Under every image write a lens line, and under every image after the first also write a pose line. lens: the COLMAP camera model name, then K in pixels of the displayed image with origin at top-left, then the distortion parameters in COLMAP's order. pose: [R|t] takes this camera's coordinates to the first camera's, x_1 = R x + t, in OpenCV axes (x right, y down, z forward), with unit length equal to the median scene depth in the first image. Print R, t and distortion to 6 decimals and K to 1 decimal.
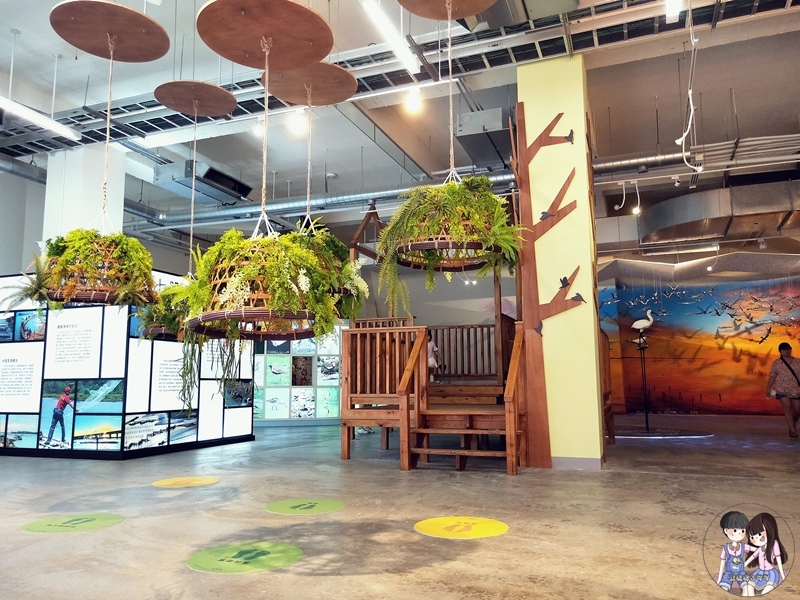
lens RADIAL K [[617.6, 0, 400.0], [0, 617.6, 300.0], [0, 0, 1]] dist [0.027968, -0.003056]
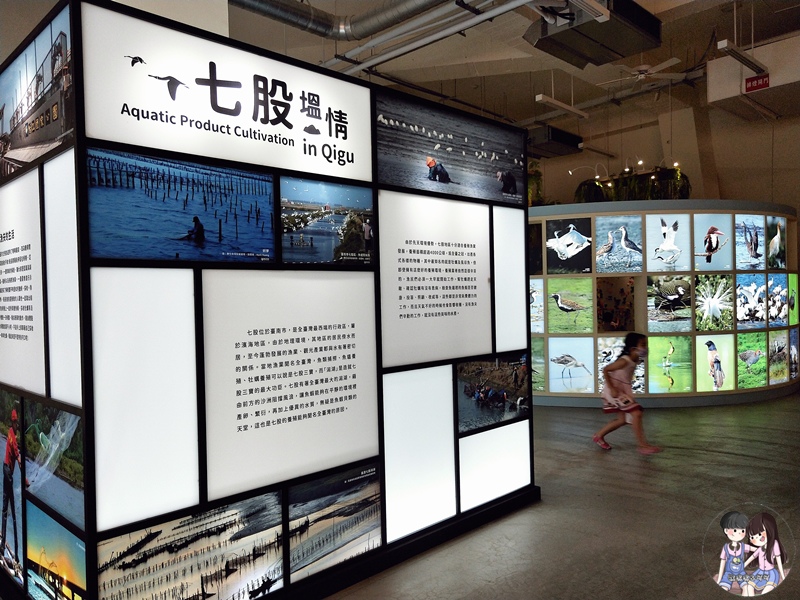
lens RADIAL K [[617.6, 0, 400.0], [0, 617.6, 300.0], [0, 0, 1]] dist [0.027968, -0.003056]
pose [[0.911588, -0.012731, -0.410908, -0.170778], [0.073532, 0.988451, 0.132504, 0.042846], [0.404476, -0.151004, 0.901996, 0.702211]]
